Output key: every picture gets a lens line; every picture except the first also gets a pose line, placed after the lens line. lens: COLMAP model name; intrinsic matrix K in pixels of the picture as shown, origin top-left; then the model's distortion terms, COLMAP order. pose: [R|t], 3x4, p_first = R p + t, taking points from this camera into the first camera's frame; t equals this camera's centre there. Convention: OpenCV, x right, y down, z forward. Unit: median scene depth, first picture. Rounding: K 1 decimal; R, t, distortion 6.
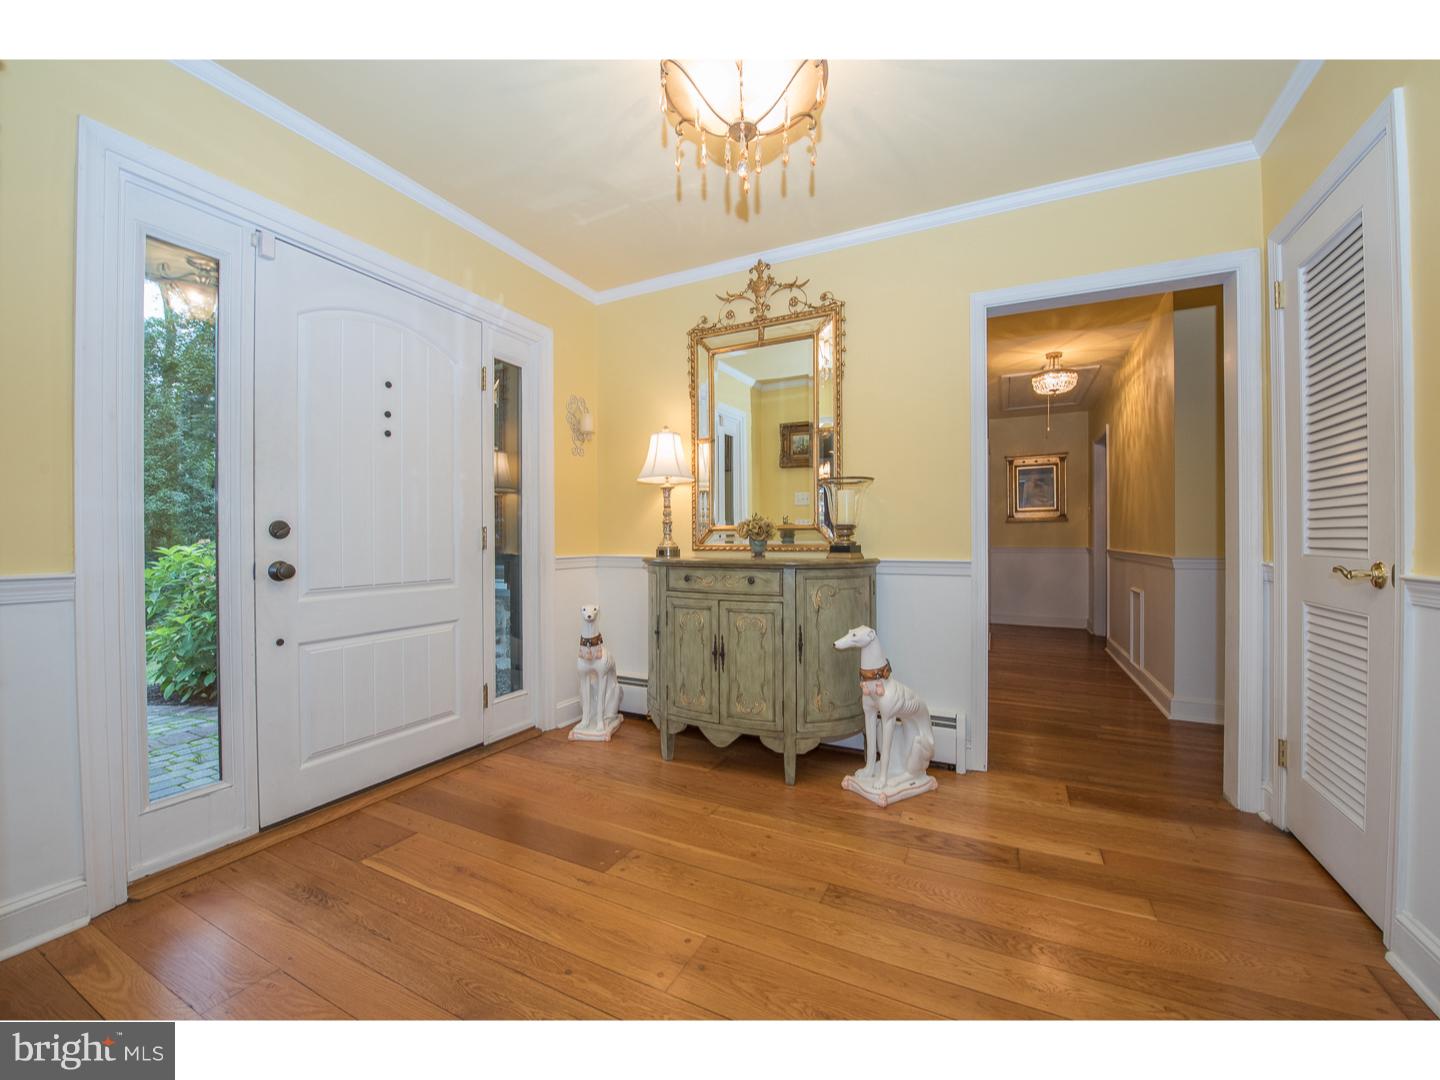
lens RADIAL K [[571.9, 0, 715.6], [0, 571.9, 543.7], [0, 0, 1]] dist [-0.020190, -0.000866]
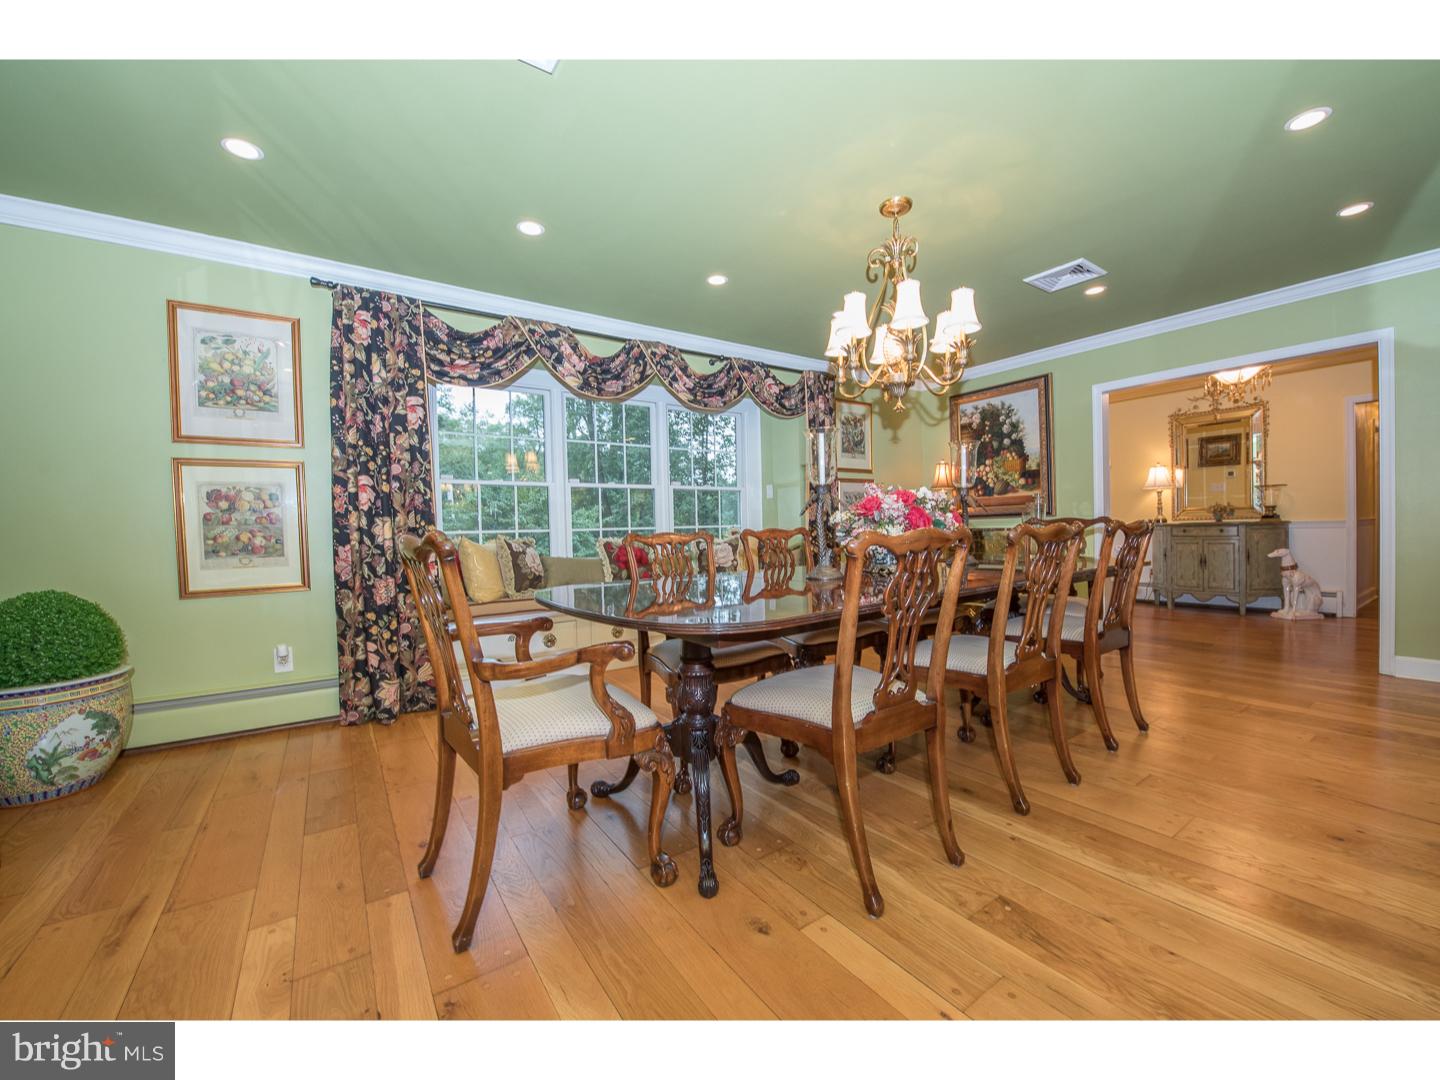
lens RADIAL K [[571.9, 0, 717.4], [0, 571.9, 546.2], [0, 0, 1]] dist [-0.020190, -0.000866]
pose [[0.880517, -0.009010, -0.473929, -0.652559], [0.025079, 0.999305, 0.027595, 0.010405], [0.473351, -0.036183, 0.880131, -1.992662]]
